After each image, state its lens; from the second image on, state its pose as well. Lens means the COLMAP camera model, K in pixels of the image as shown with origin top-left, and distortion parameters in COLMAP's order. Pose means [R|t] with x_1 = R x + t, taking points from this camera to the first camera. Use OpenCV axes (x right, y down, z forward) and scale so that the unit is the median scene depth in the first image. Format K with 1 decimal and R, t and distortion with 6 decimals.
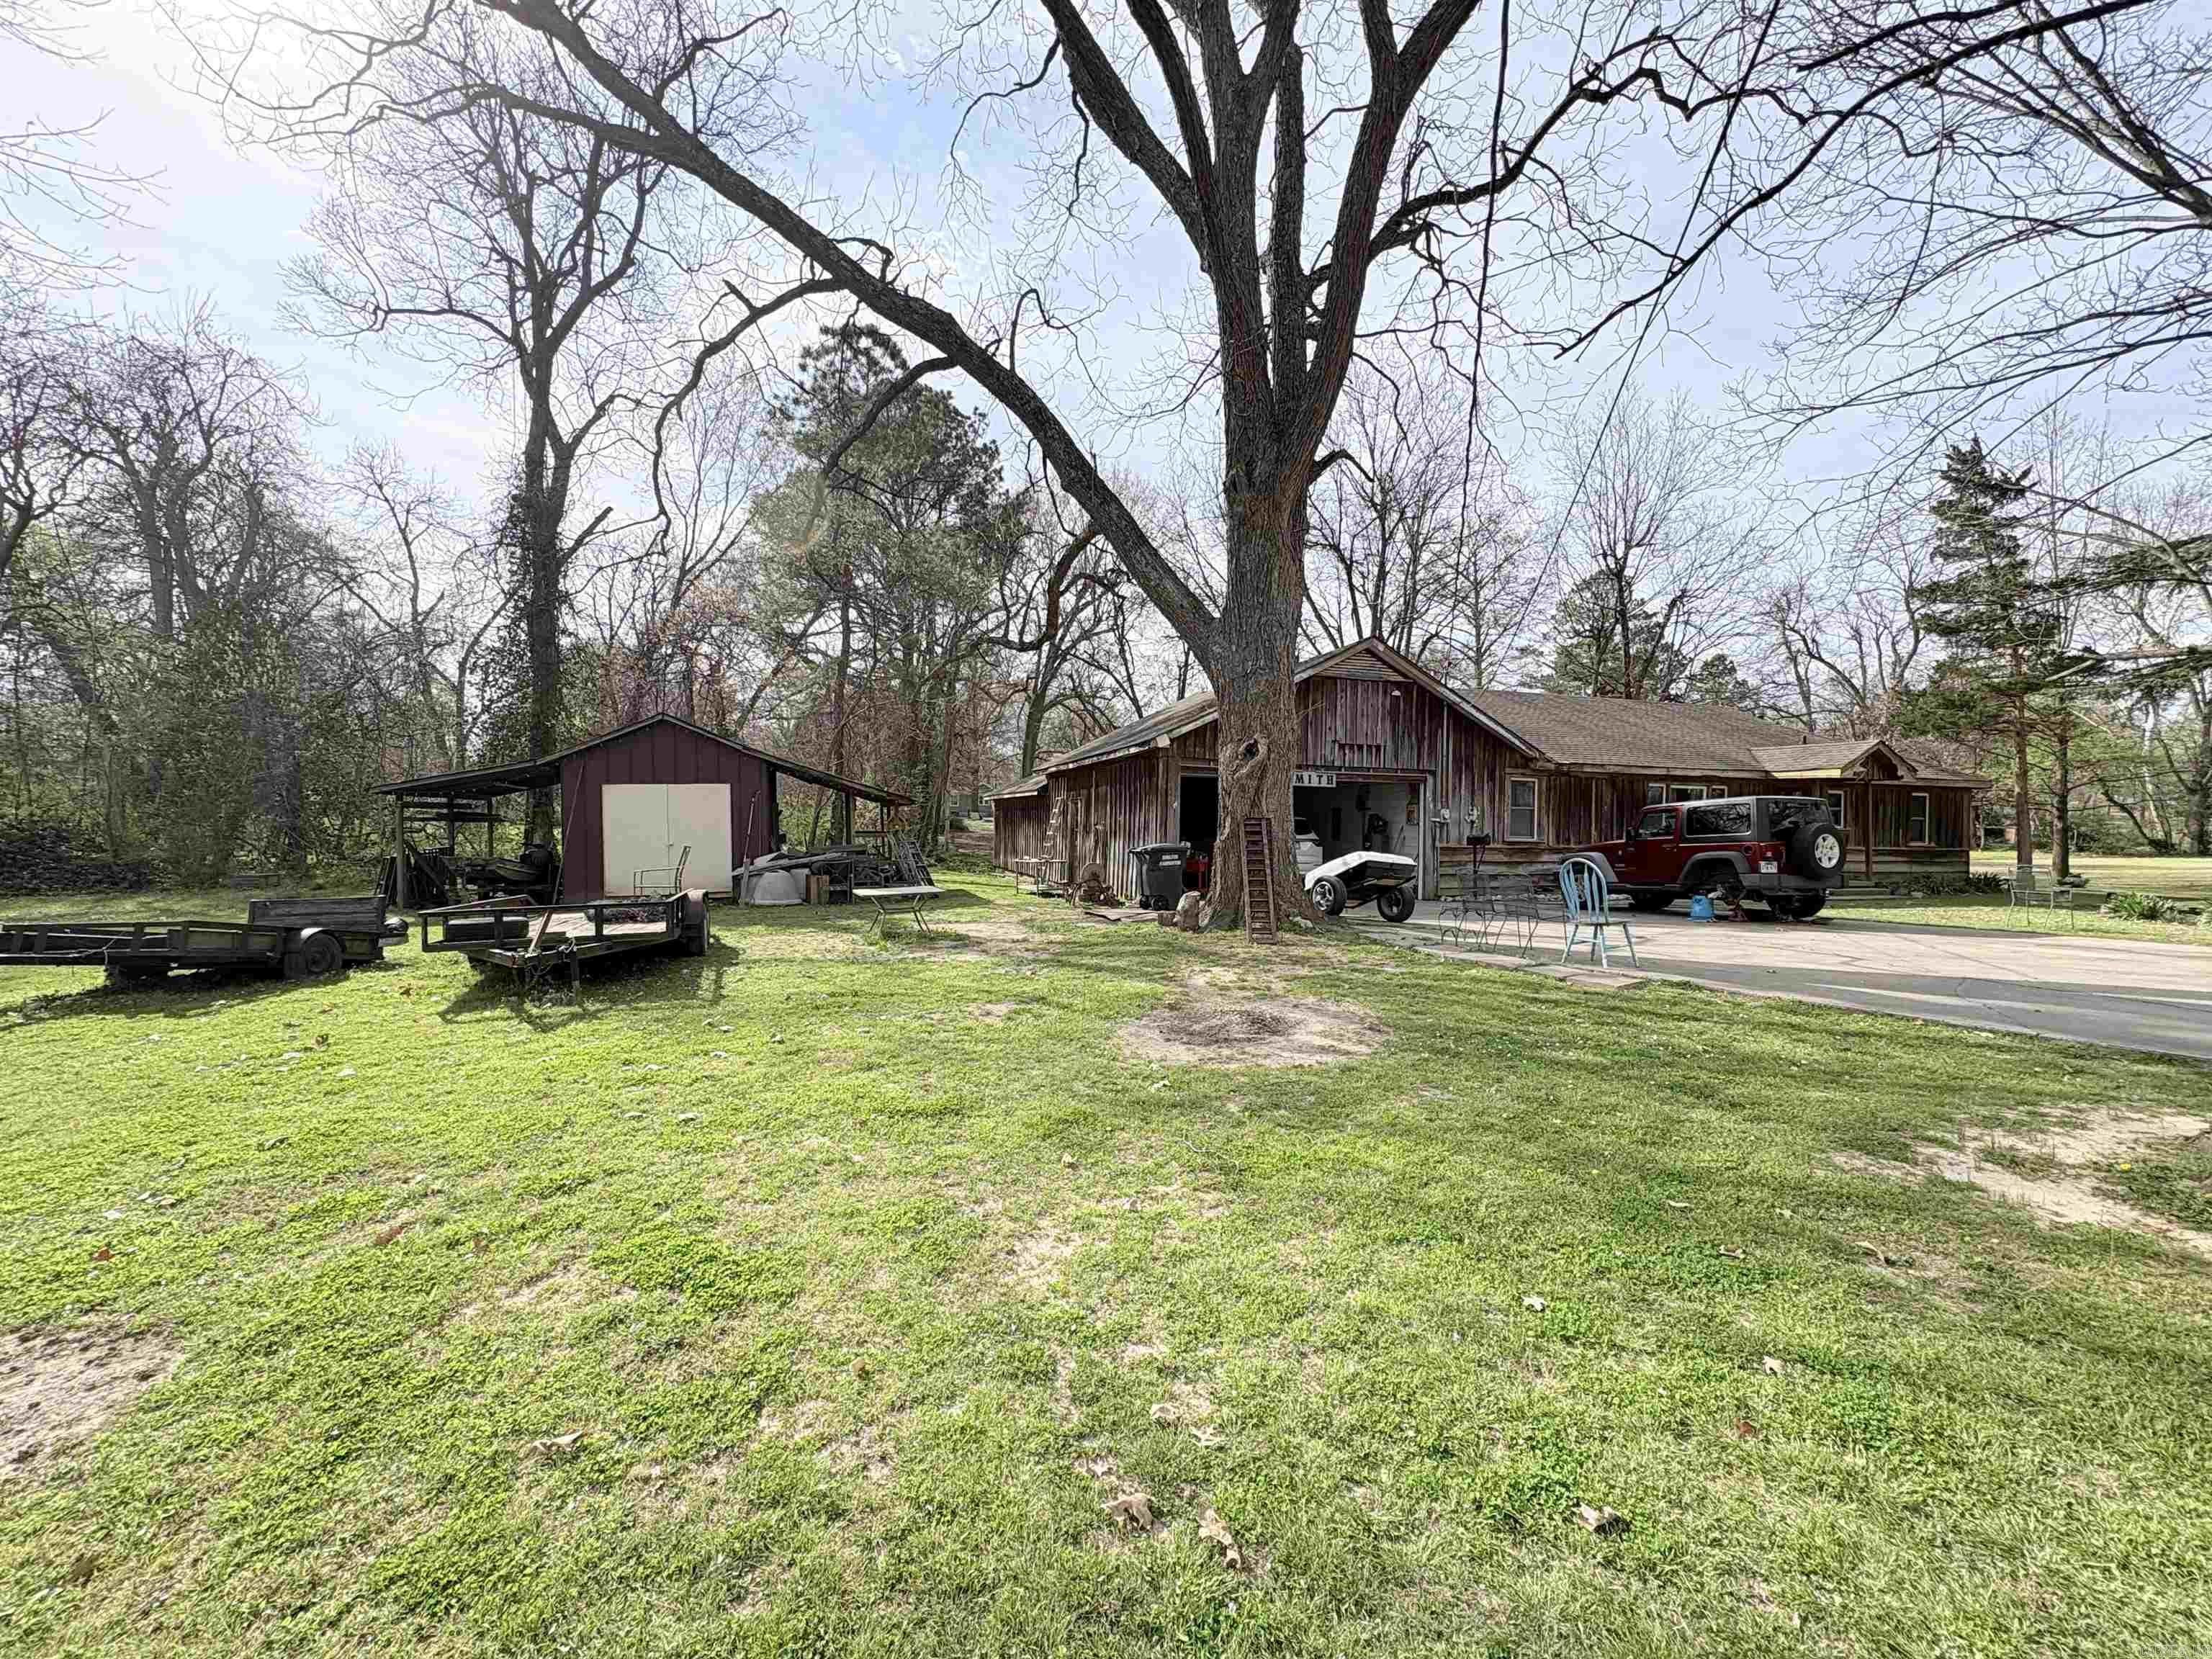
lens RADIAL K [[879.4, 0, 1104.2], [0, 879.4, 828.2], [0, 0, 1]] dist [0.000407, 0.000494]
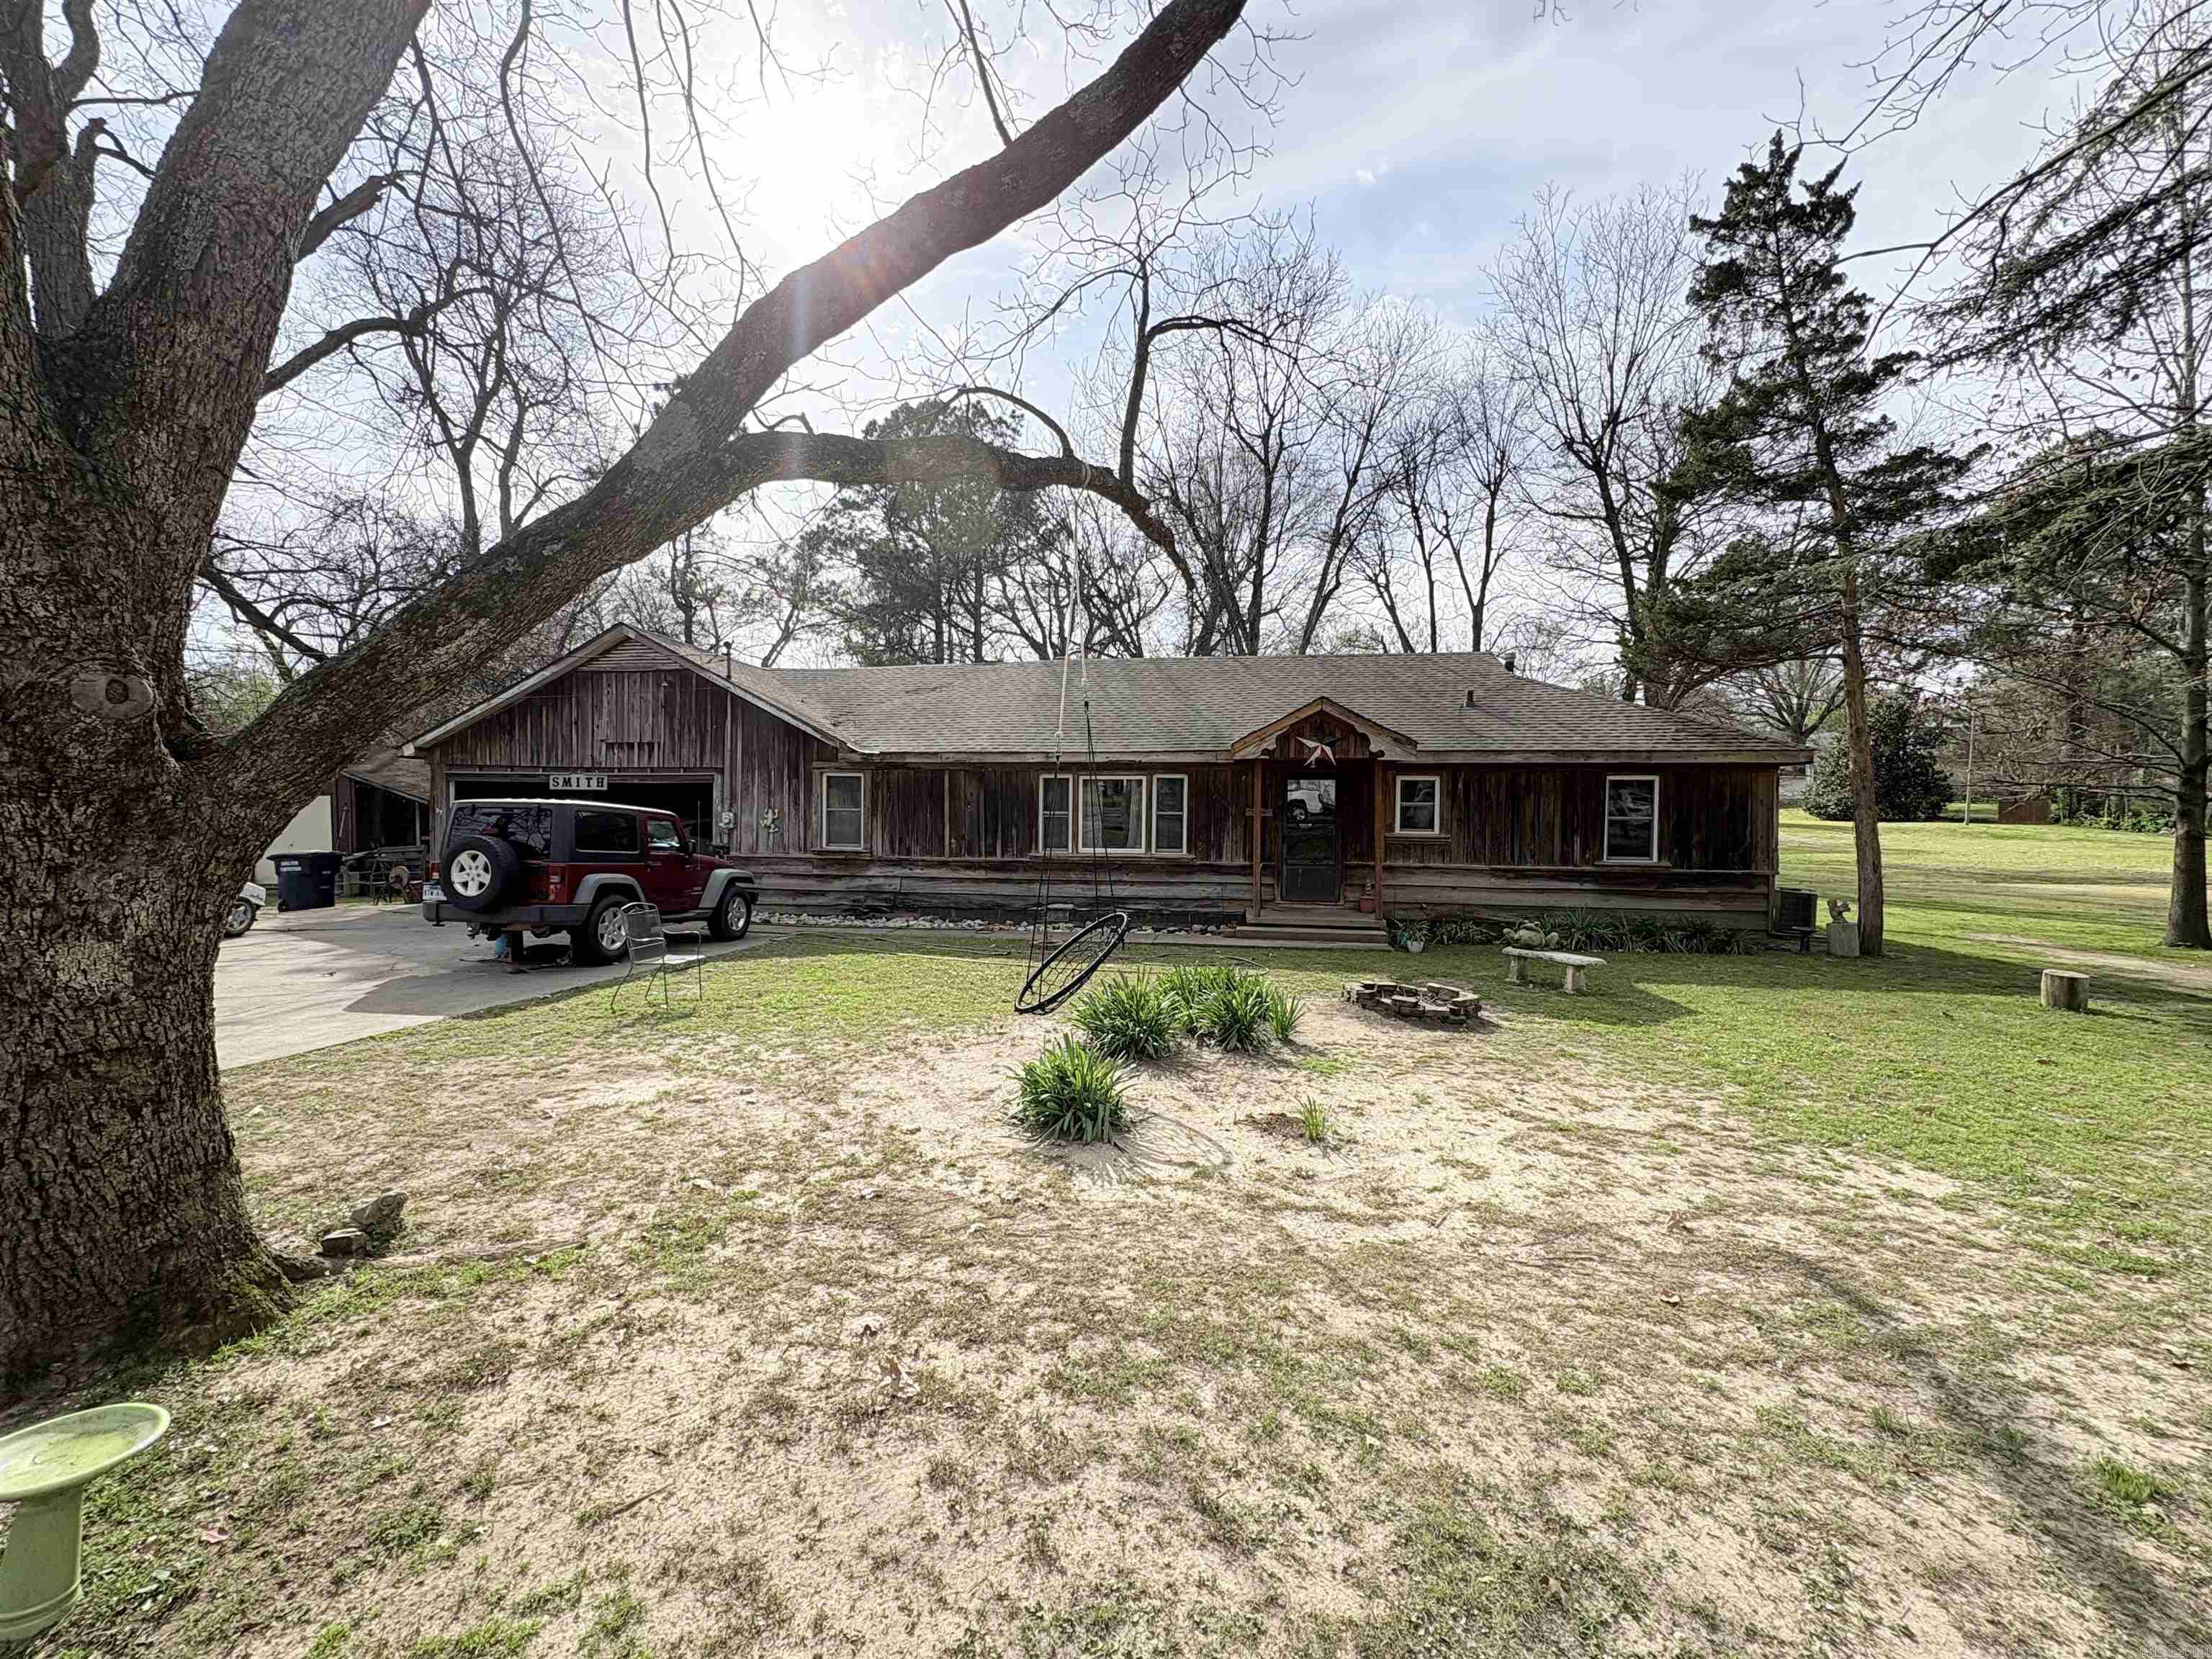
lens RADIAL K [[879.4, 0, 1107.4], [0, 879.4, 820.2], [0, 0, 1]] dist [0.000407, 0.000494]
pose [[0.892435, -0.003248, -0.451165, 0.988061], [0.001157, 0.999987, -0.004911, -0.008587], [0.451175, 0.003861, 0.892427, 0.356421]]
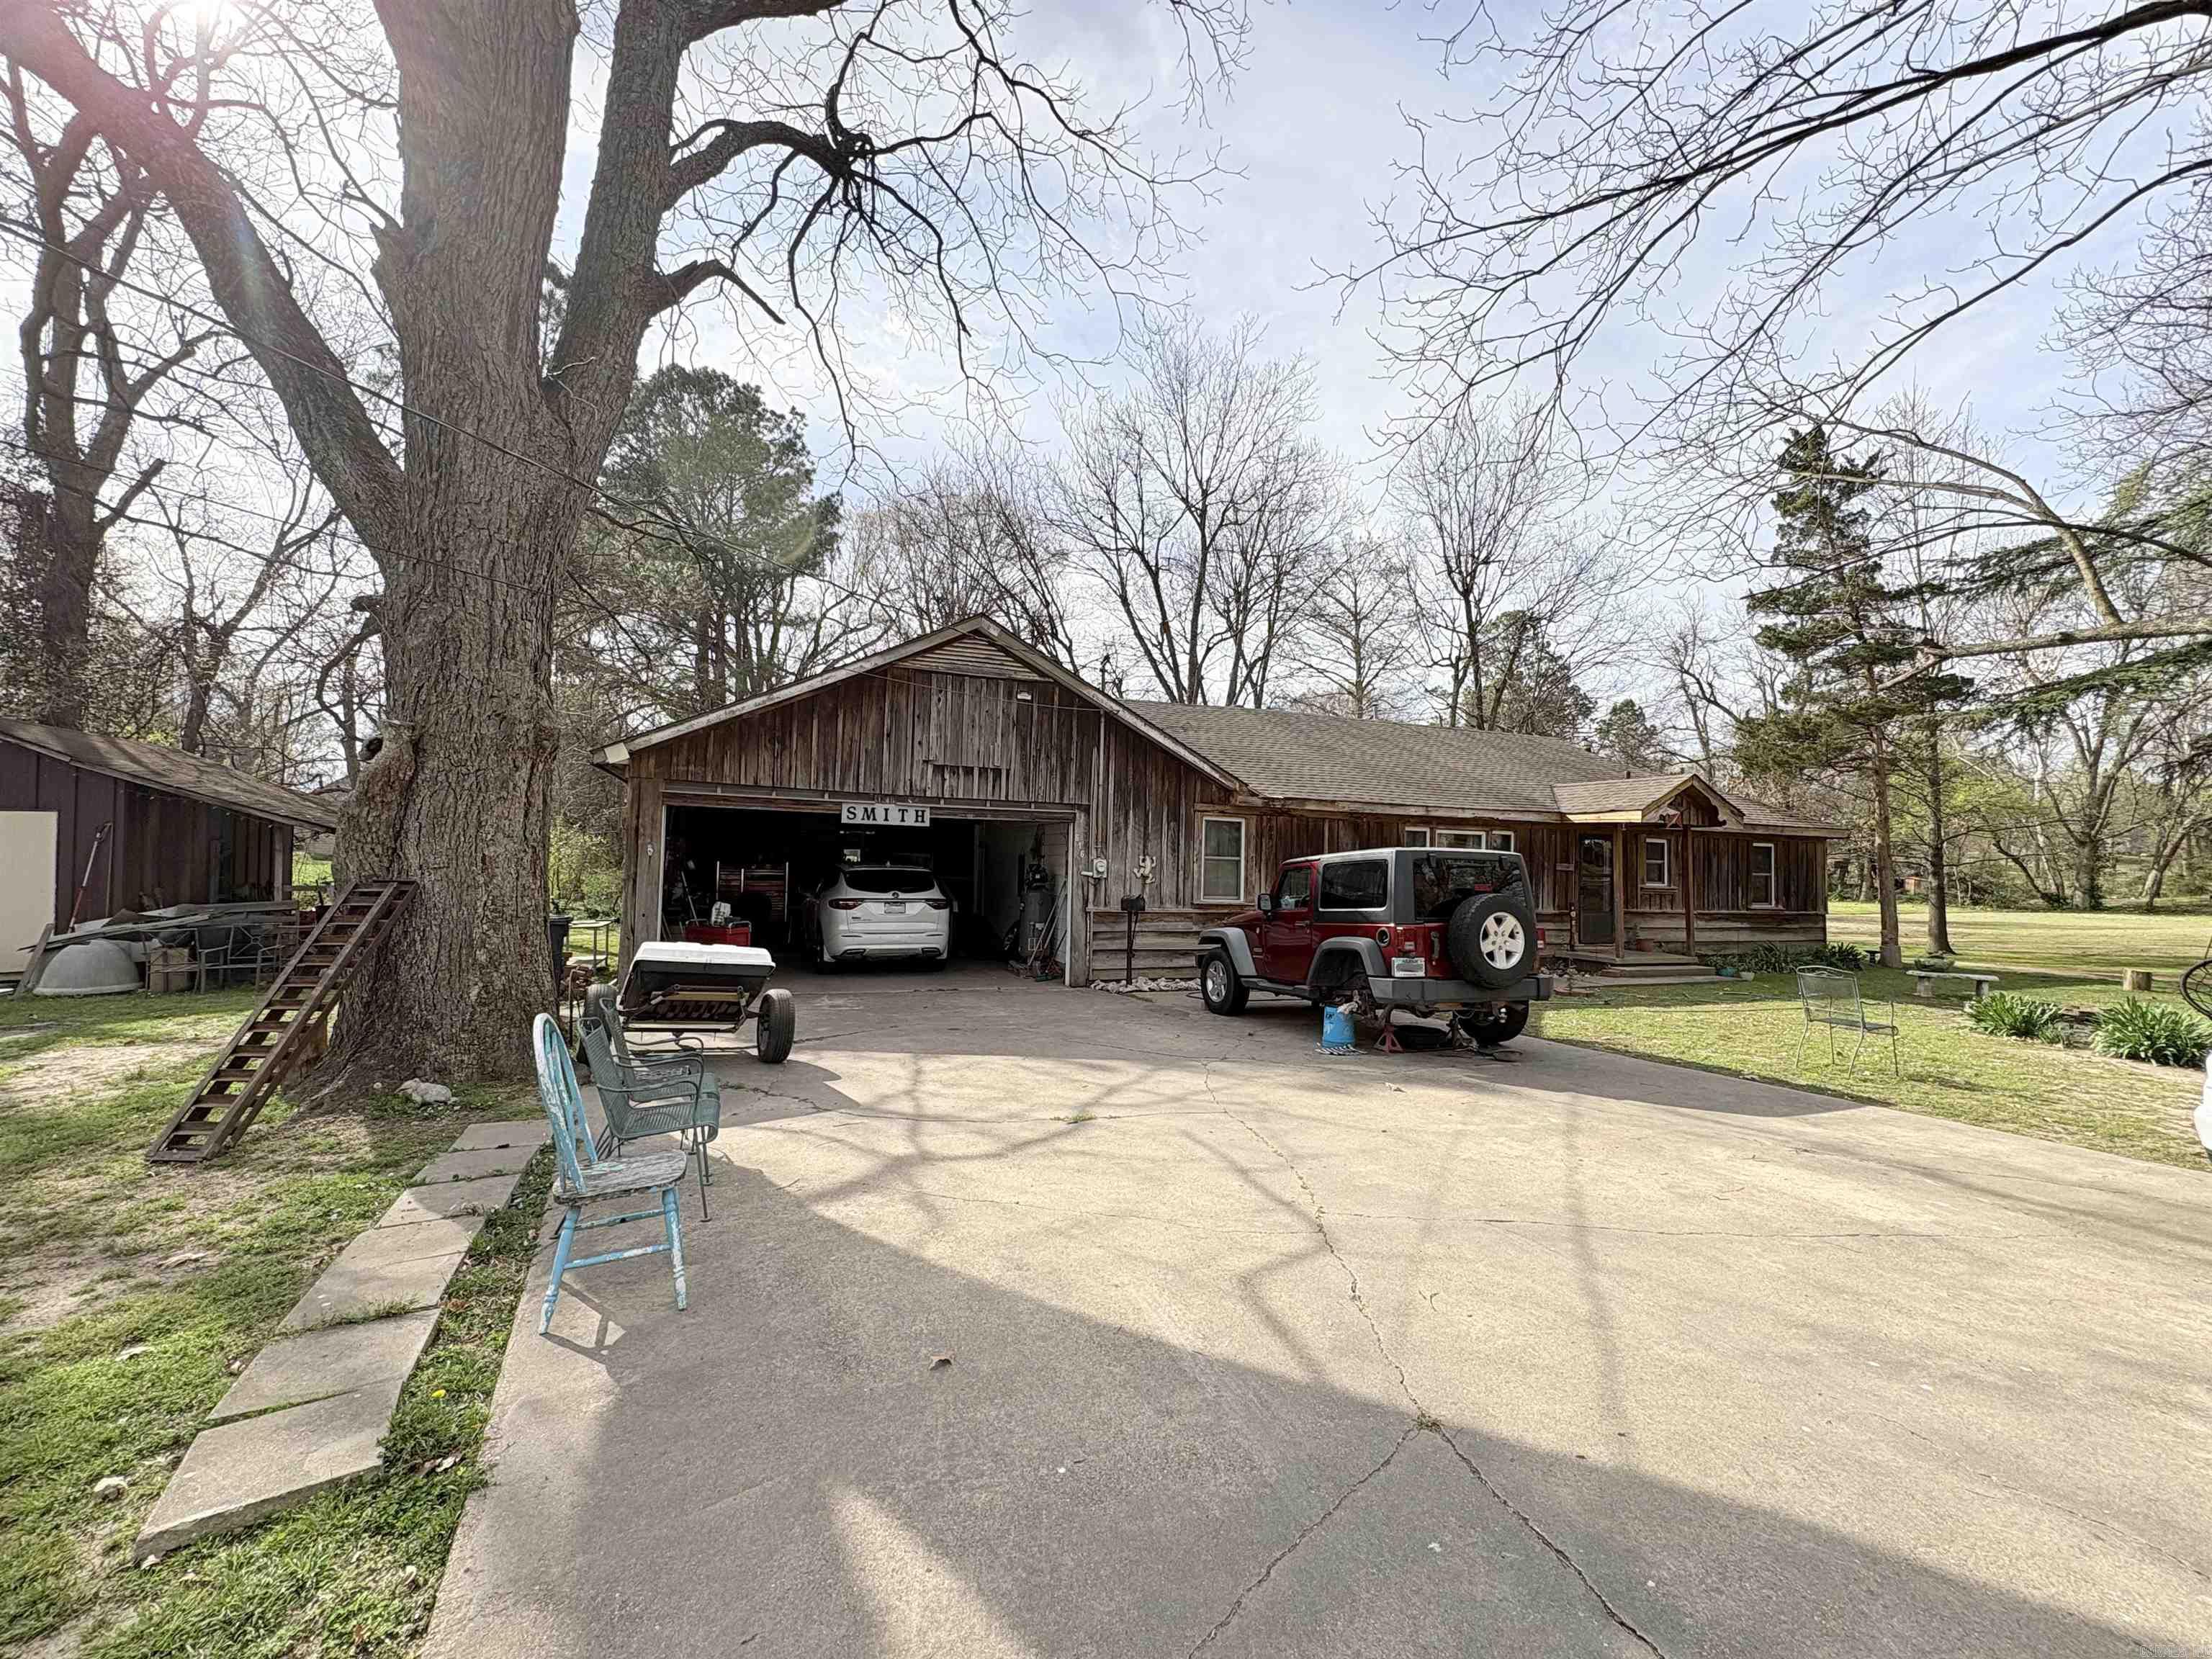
lens RADIAL K [[879.4, 0, 1105.7], [0, 879.4, 826.6], [0, 0, 1]] dist [0.000407, 0.000494]
pose [[0.998576, 0.011409, 0.052110, 0.316231], [-0.008918, 0.998817, -0.047803, -0.012364], [-0.052594, 0.047271, 0.997497, 0.252054]]
